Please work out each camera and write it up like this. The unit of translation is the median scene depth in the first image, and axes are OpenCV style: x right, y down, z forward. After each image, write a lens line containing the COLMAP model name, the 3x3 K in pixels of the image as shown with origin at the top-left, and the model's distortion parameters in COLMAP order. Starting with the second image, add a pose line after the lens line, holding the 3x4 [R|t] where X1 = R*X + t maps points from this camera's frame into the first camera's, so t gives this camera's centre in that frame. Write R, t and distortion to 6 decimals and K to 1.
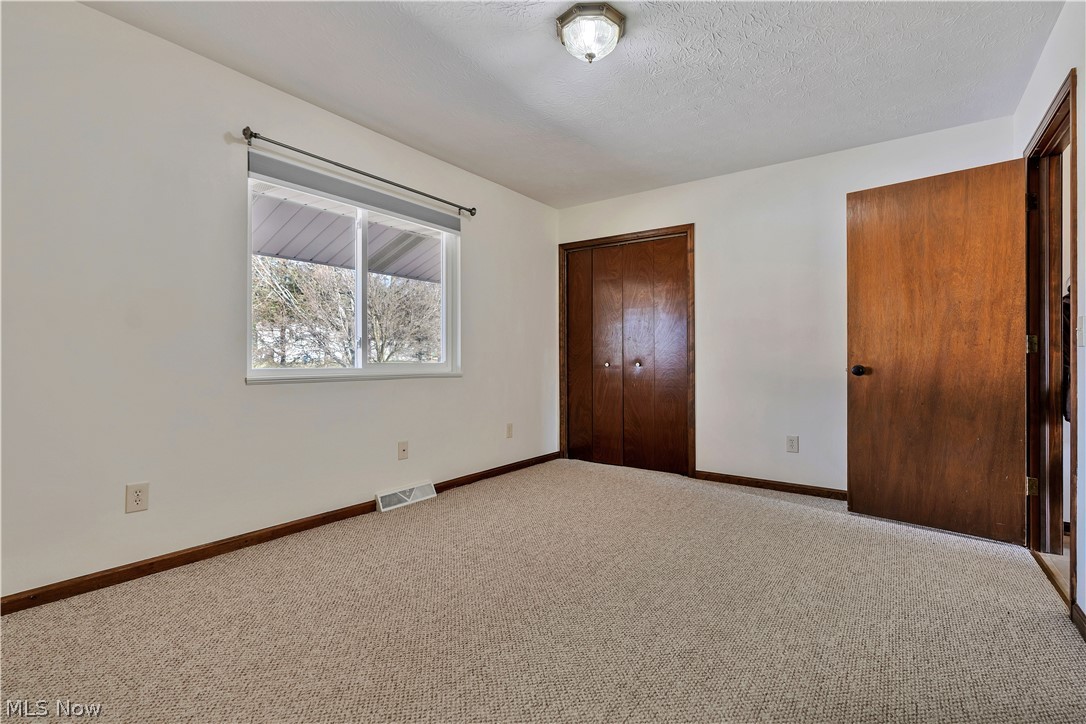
lens RADIAL K [[500.9, 0, 543.0], [0, 500.9, 358.9], [0, 0, 1]] dist [-0.003534, -0.000191]
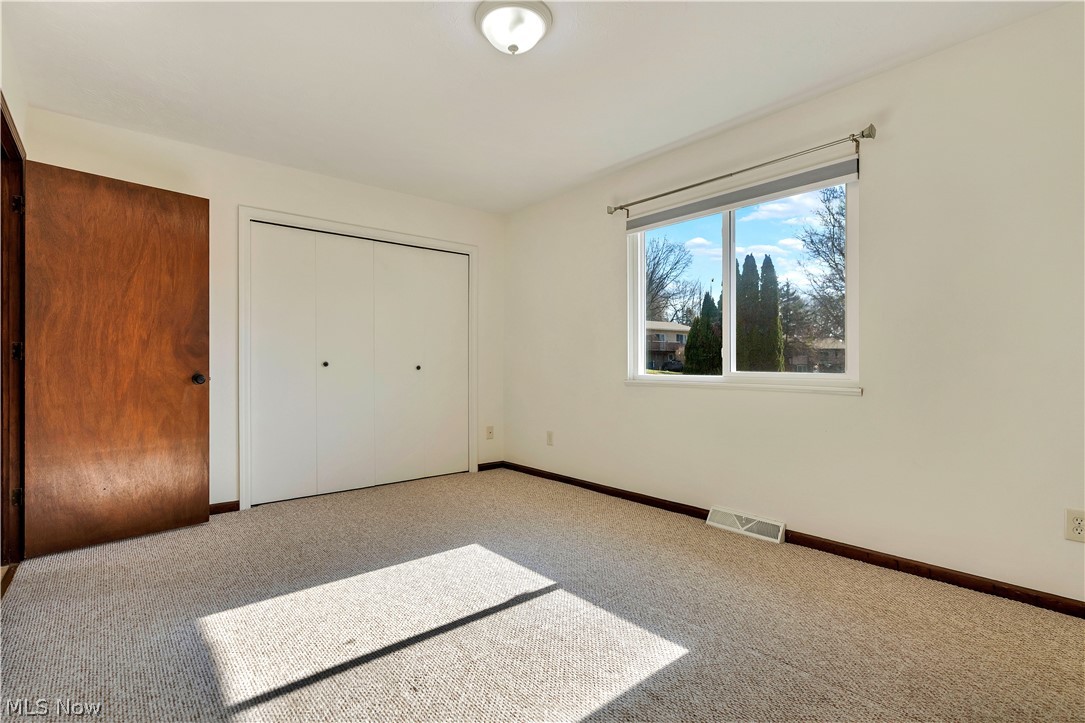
lens RADIAL K [[500.4, 0, 542.5], [0, 500.4, 358.4], [0, 0, 1]] dist [-0.003534, -0.000191]
pose [[-0.230244, -0.005421, -0.973118, 0.764203], [0.001491, 0.999981, -0.005924, -0.011424], [0.973132, -0.002815, -0.230232, 1.005724]]
